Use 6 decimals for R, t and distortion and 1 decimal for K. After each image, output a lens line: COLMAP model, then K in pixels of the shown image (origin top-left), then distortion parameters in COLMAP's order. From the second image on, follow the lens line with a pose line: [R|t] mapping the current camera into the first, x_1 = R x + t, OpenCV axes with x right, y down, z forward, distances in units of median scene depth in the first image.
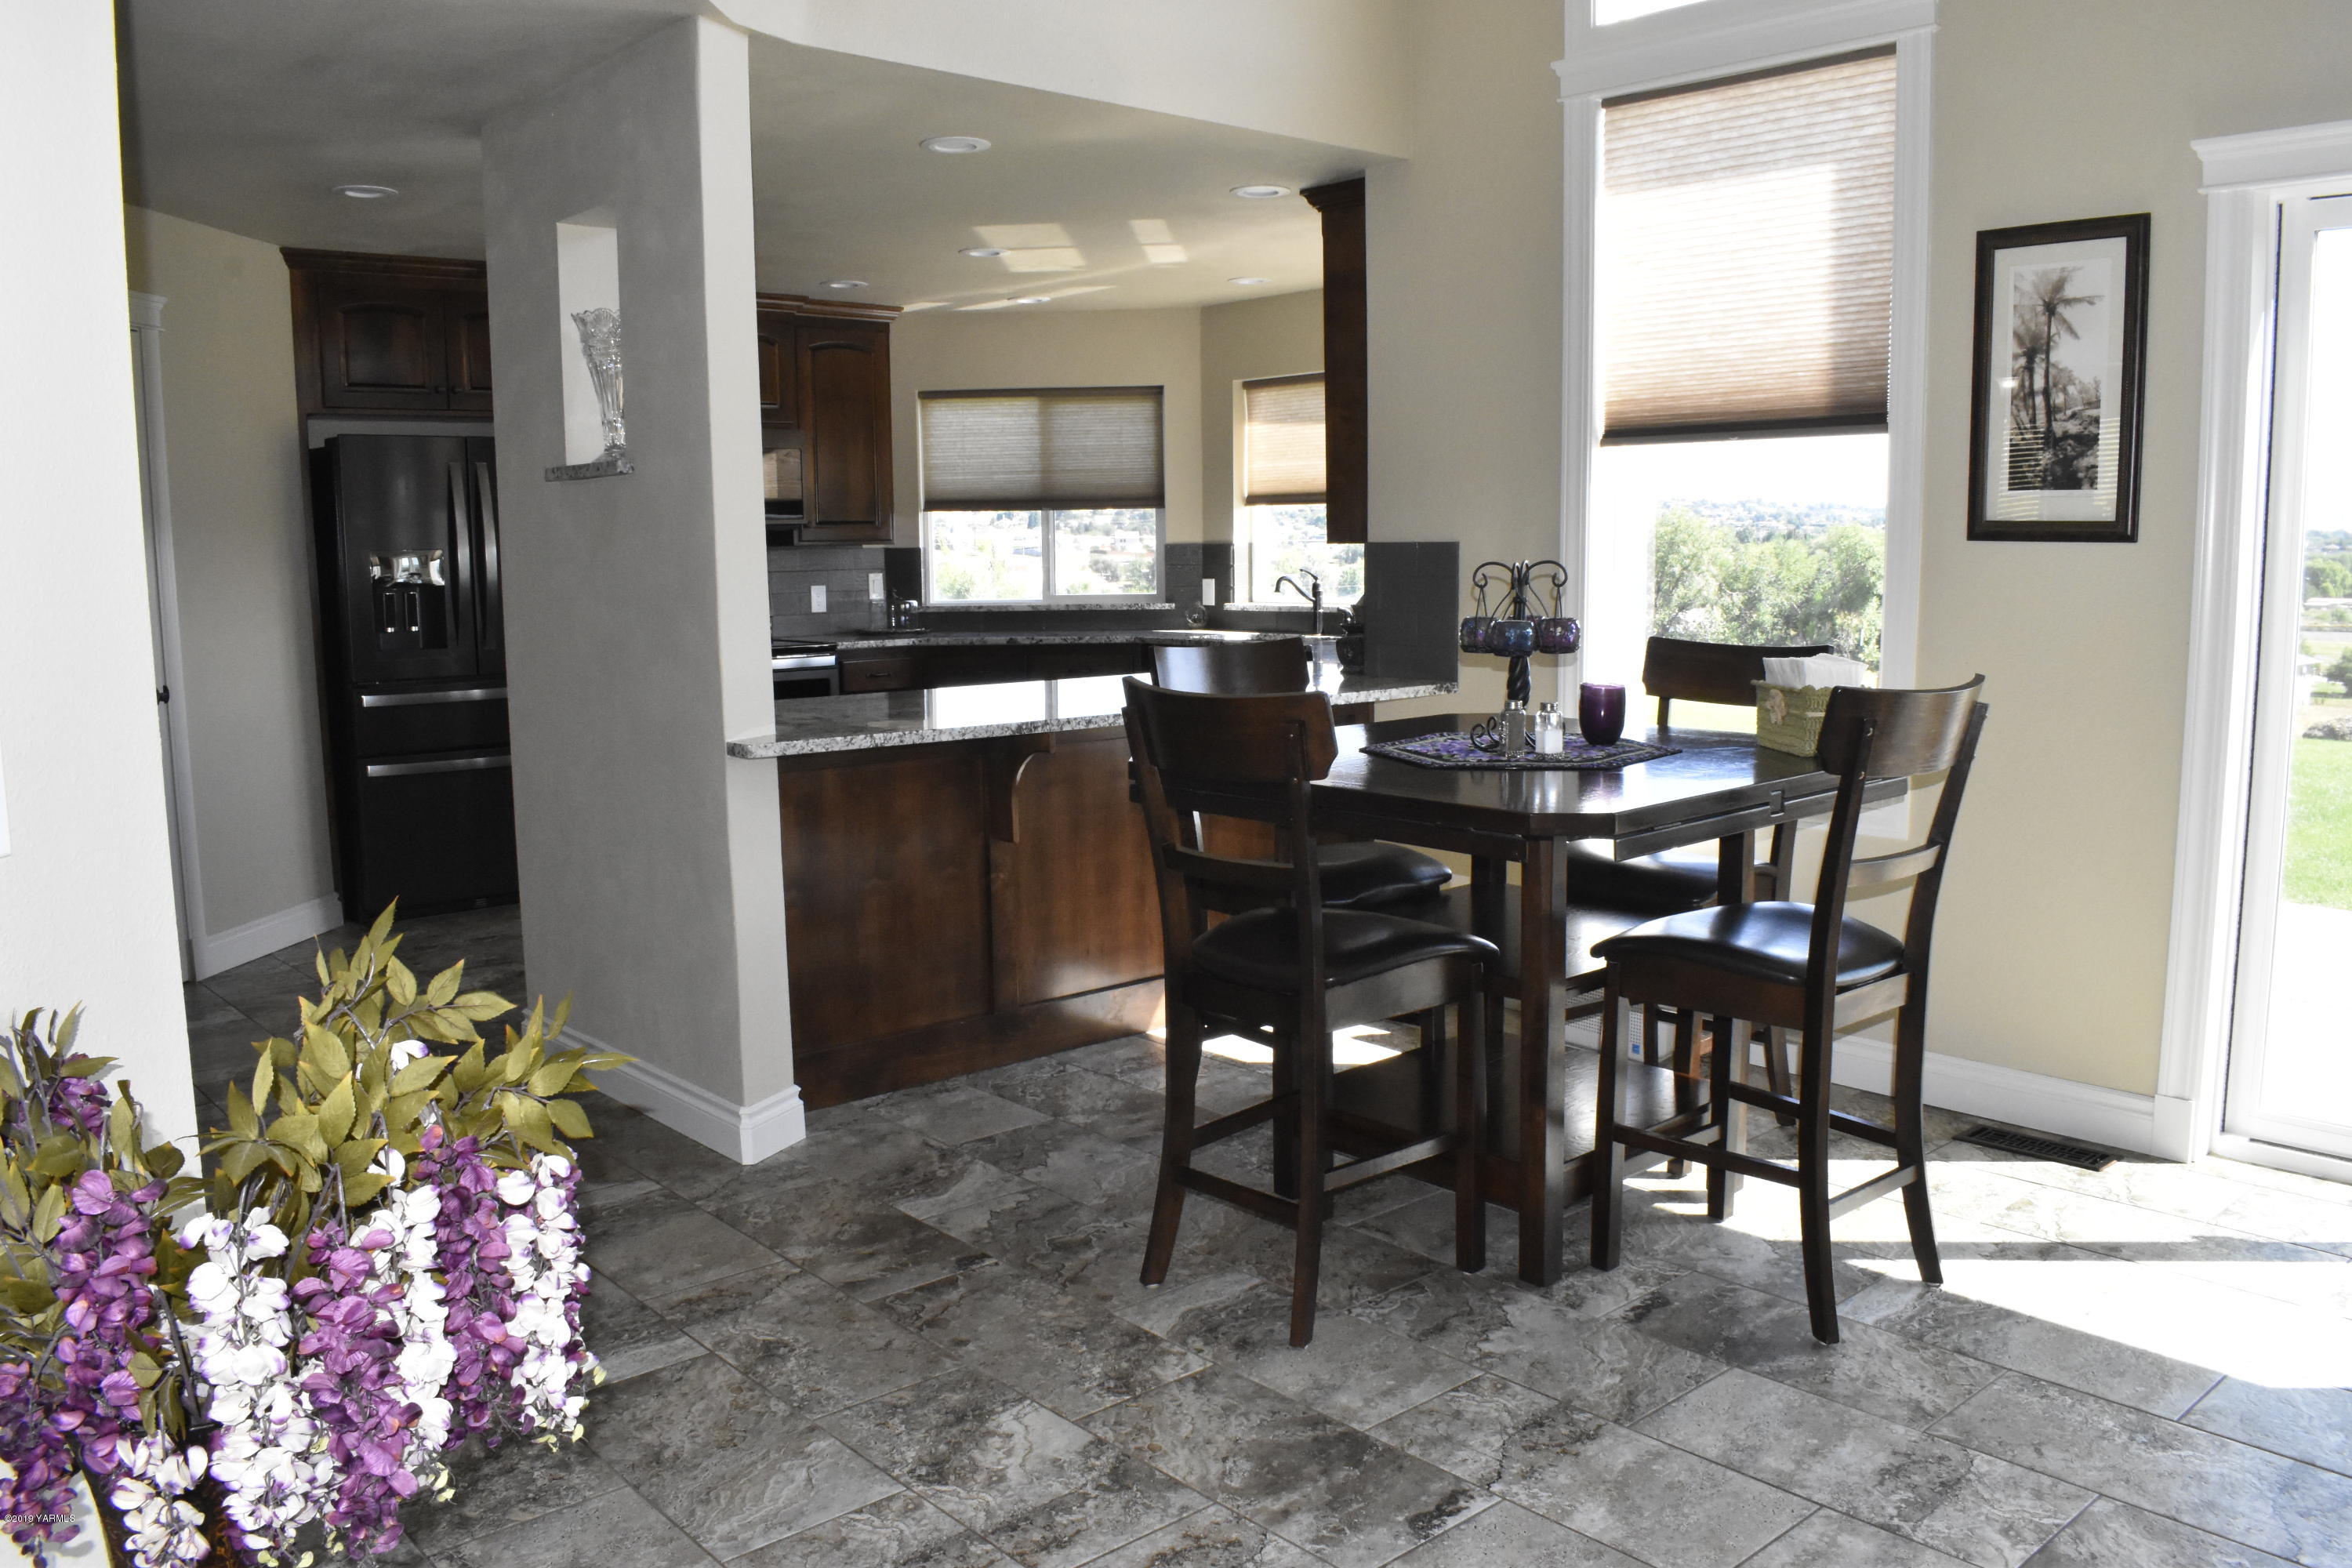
lens RADIAL K [[1849.4, 0, 1192.4], [0, 1849.4, 790.9], [0, 0, 1]] dist [-0.099218, 0.020600]
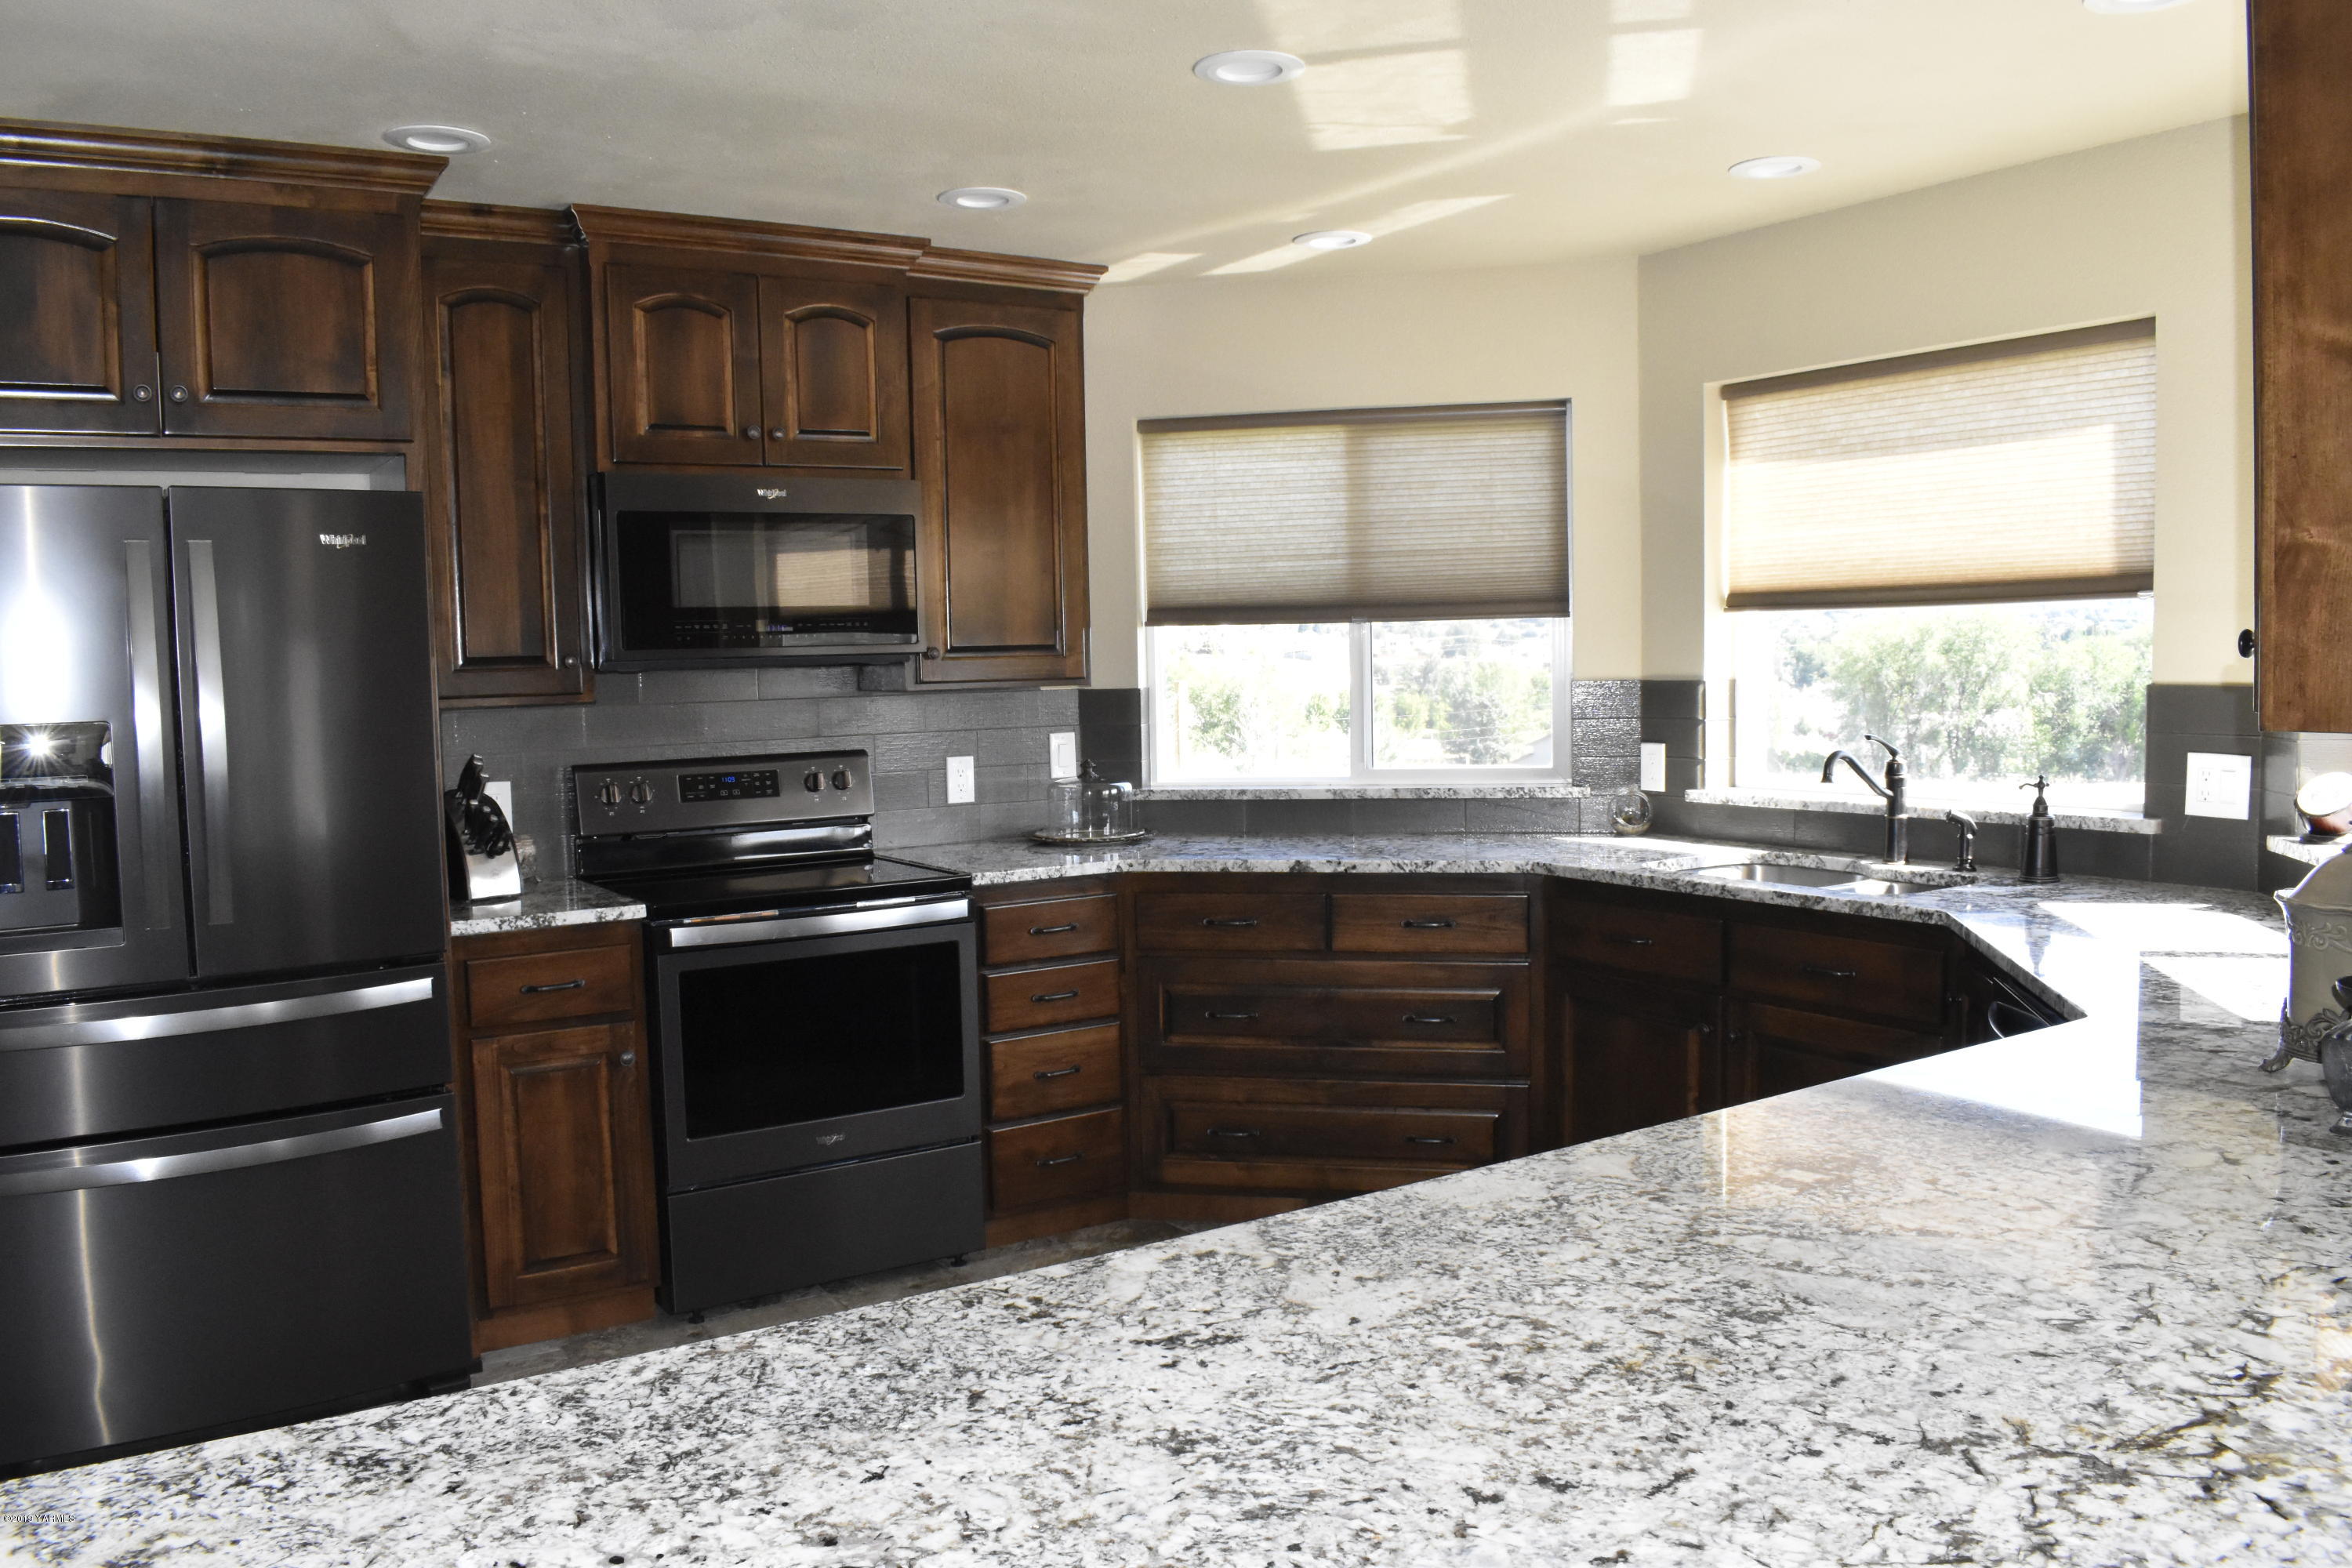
lens RADIAL K [[1849.4, 0, 1212.5], [0, 1849.4, 779.5], [0, 0, 1]] dist [-0.099218, 0.020600]
pose [[0.991587, 0.000119, -0.129442, -0.105999], [-0.007986, 0.998151, -0.060258, -0.145325], [0.129195, 0.060785, 0.989754, 0.912033]]
